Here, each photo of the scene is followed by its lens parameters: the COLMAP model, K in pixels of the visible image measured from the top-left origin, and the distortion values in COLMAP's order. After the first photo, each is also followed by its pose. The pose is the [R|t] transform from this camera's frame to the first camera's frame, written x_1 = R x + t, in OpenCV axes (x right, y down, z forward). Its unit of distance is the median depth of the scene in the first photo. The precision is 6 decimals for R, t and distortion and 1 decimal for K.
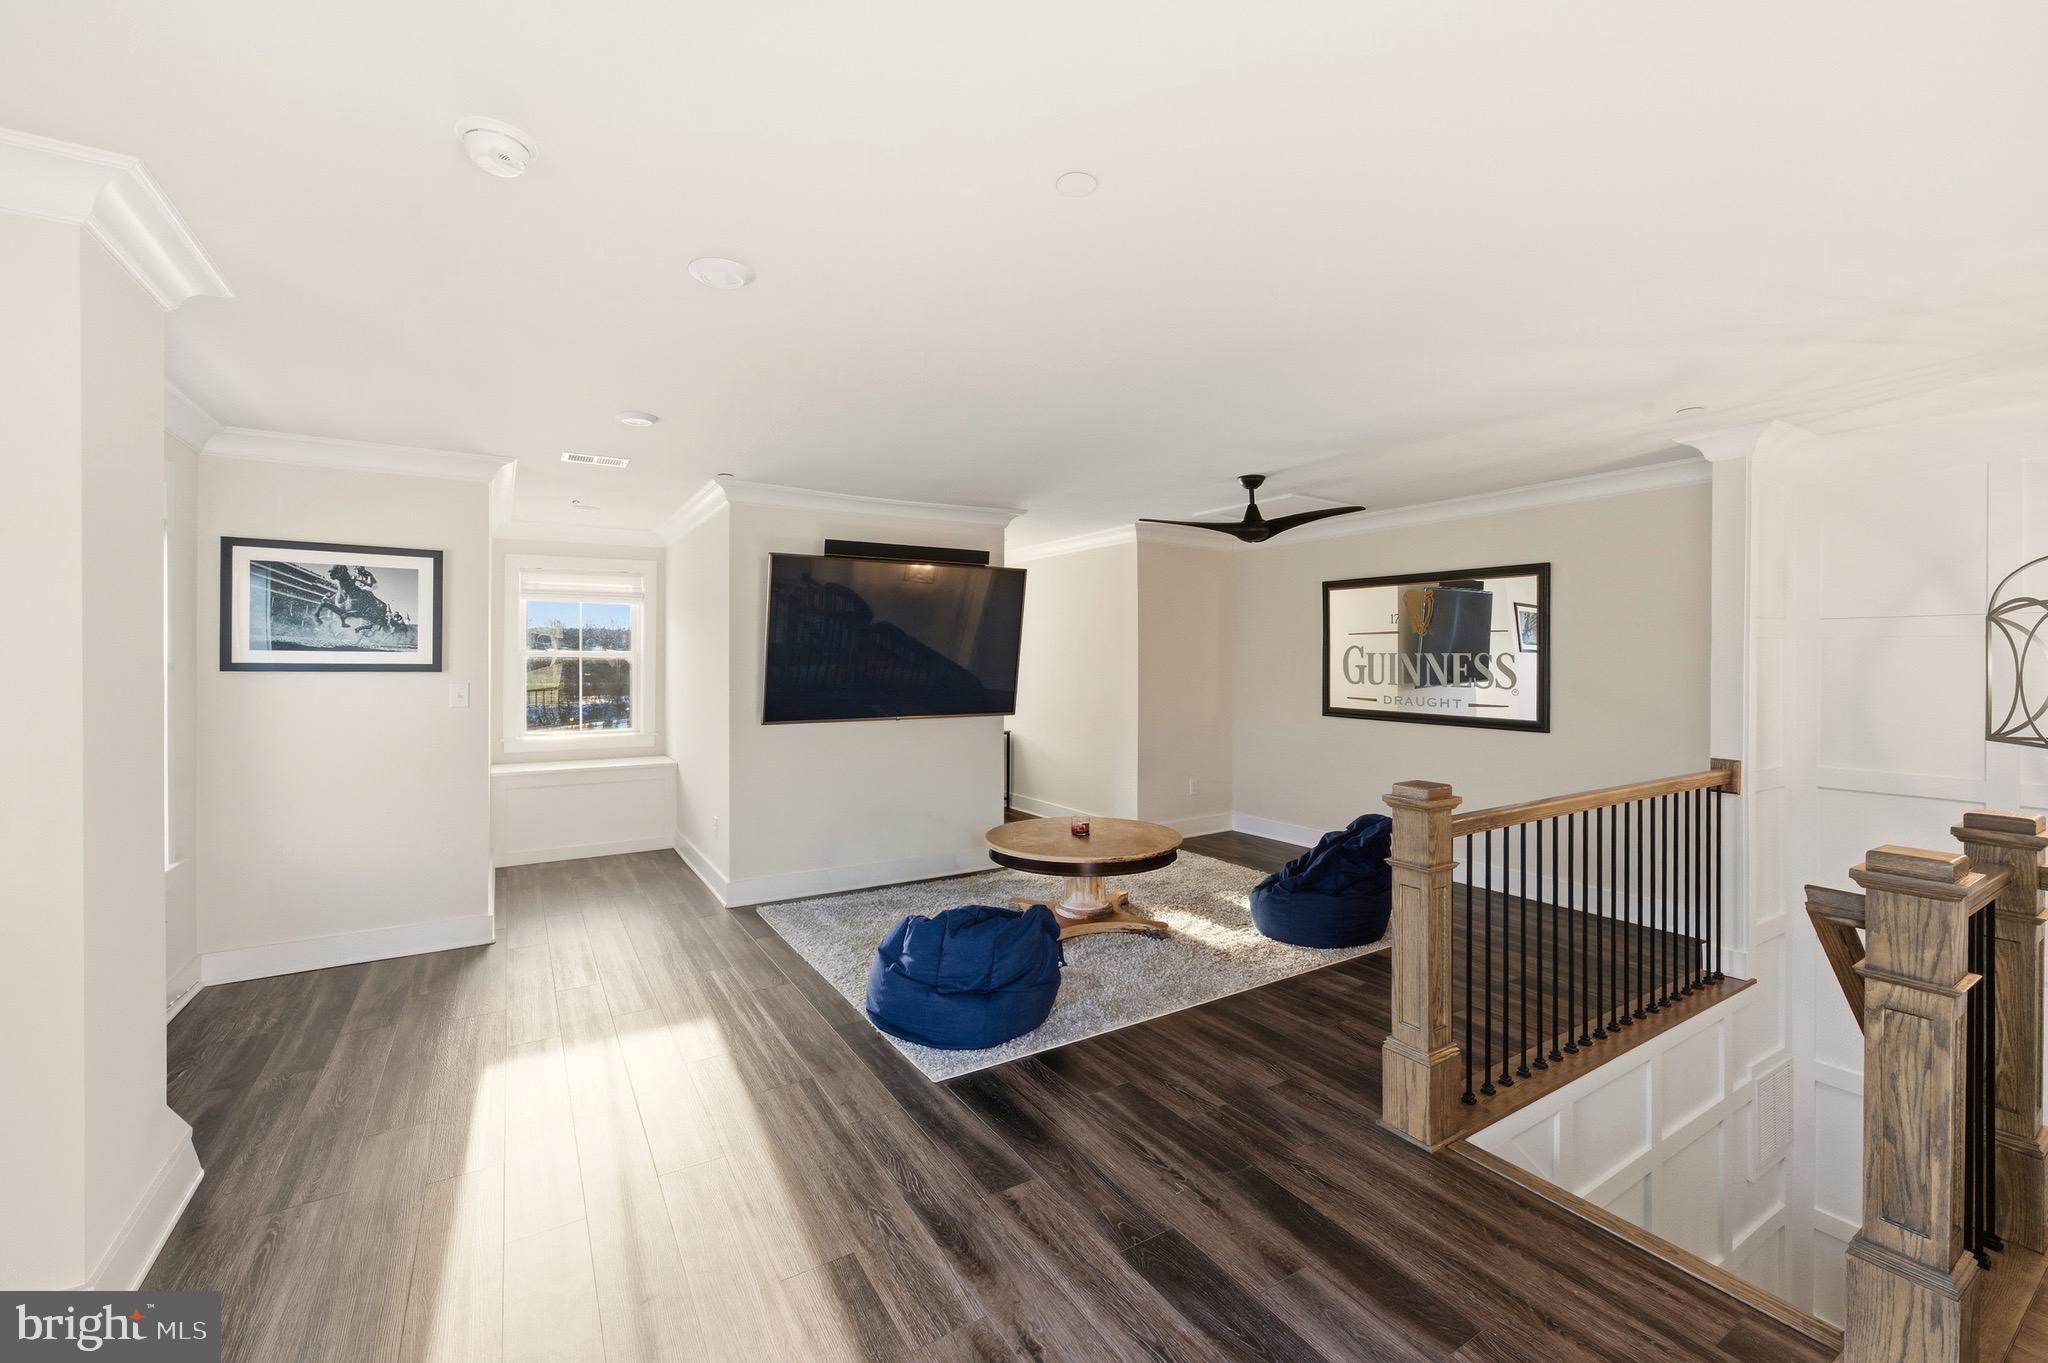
lens RADIAL K [[835.8, 0, 1018.0], [0, 835.8, 664.5], [0, 0, 1]] dist [-0.044951, 0.000000]
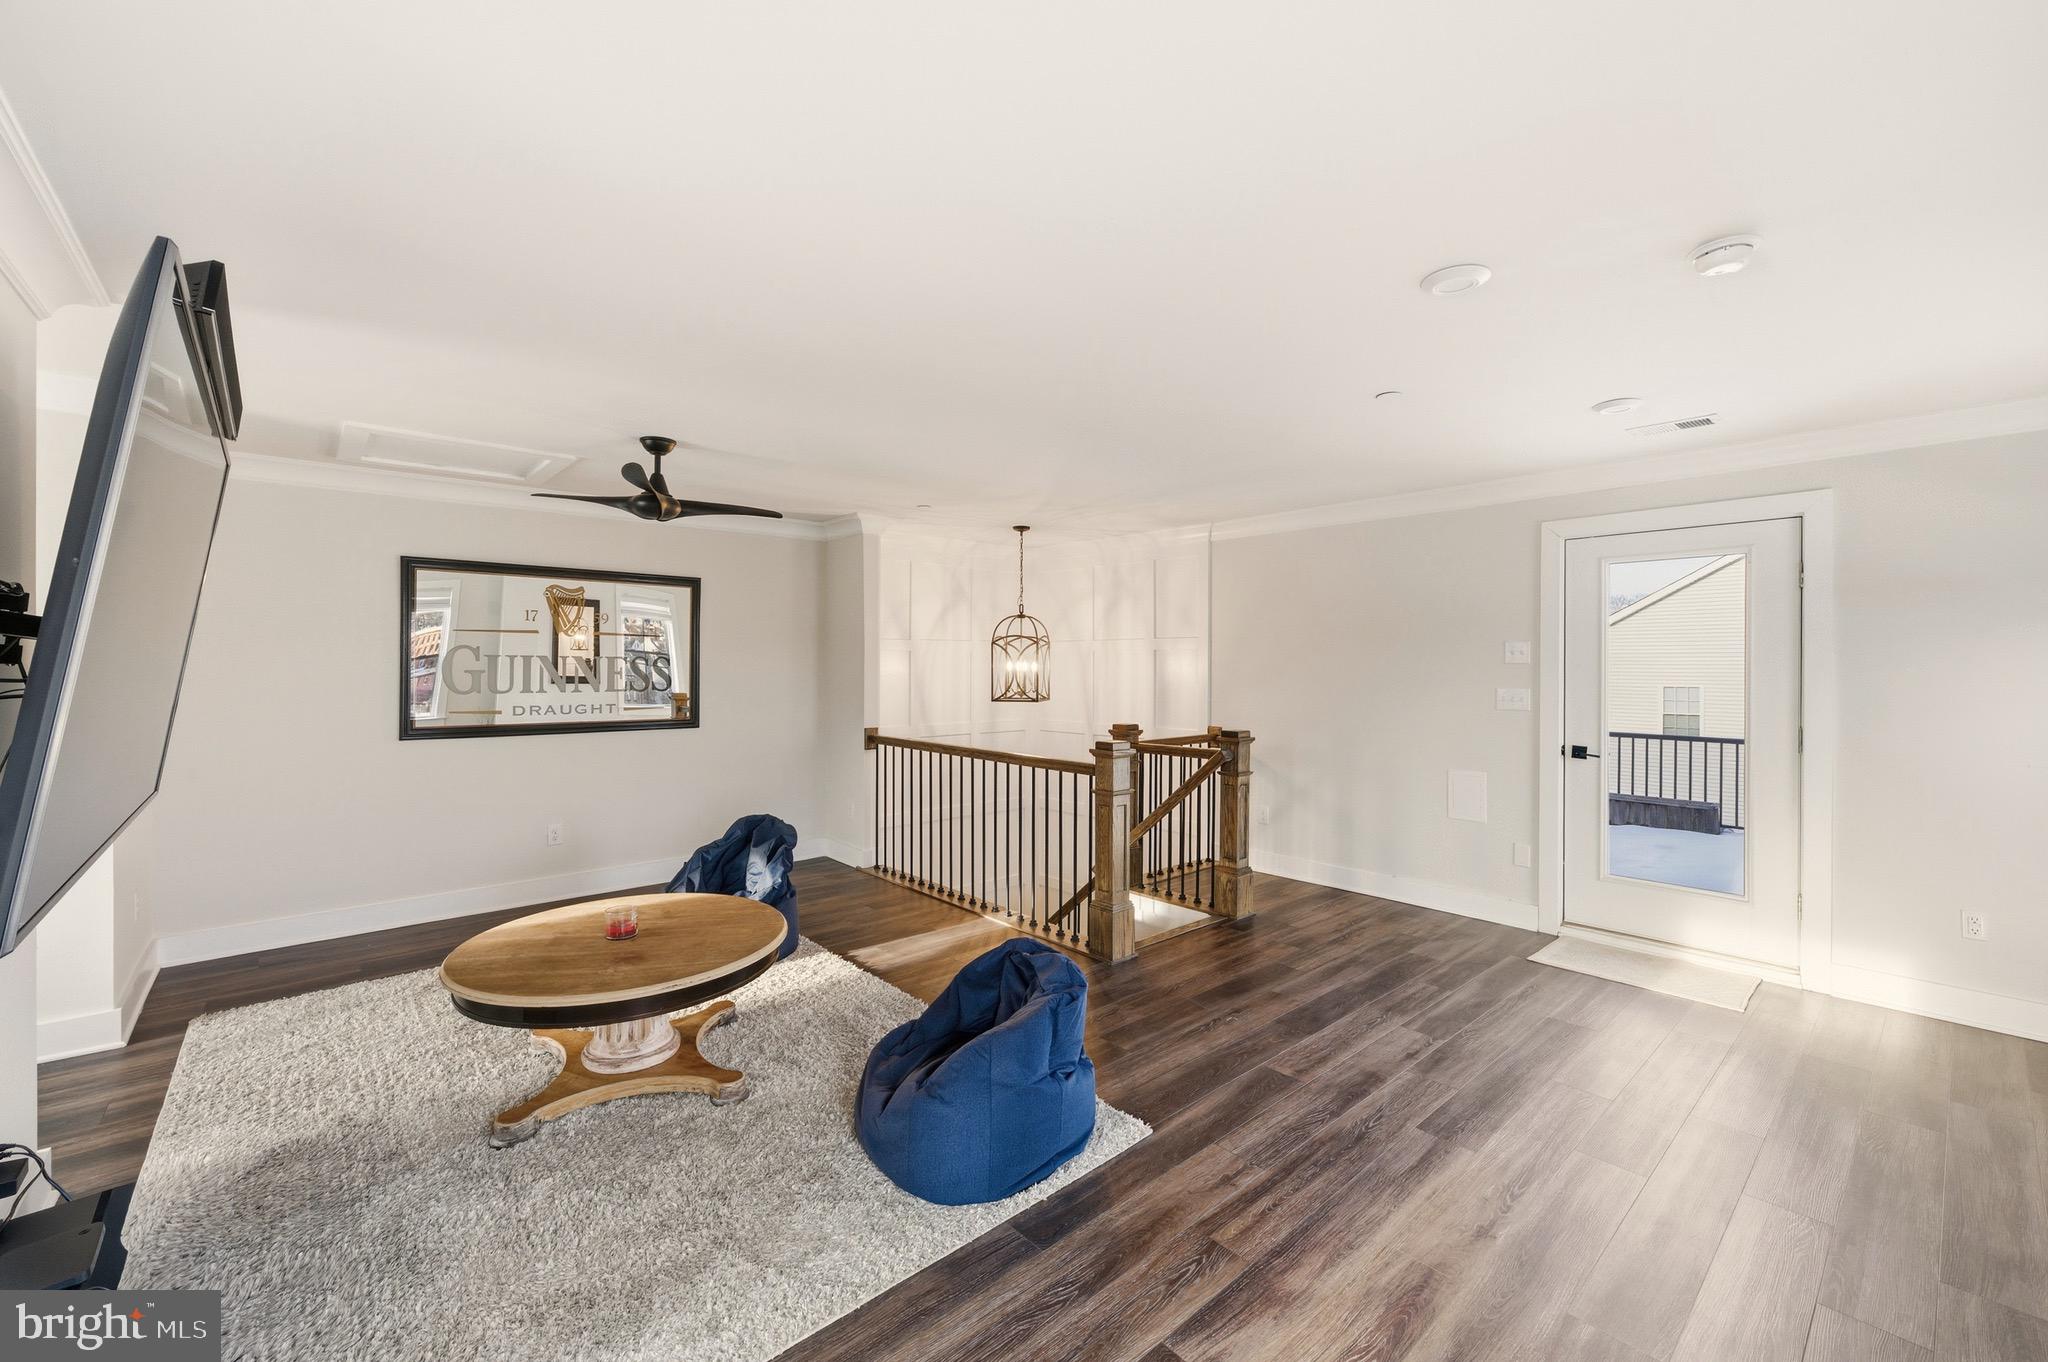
lens RADIAL K [[835.8, 0, 1018.0], [0, 835.8, 664.0], [0, 0, 1]] dist [-0.044951, 0.000000]
pose [[-0.173591, 0.002841, 0.984814, -0.981656], [0.007510, 0.999971, -0.001561, 0.000244], [-0.984789, 0.007125, -0.173607, 1.332405]]
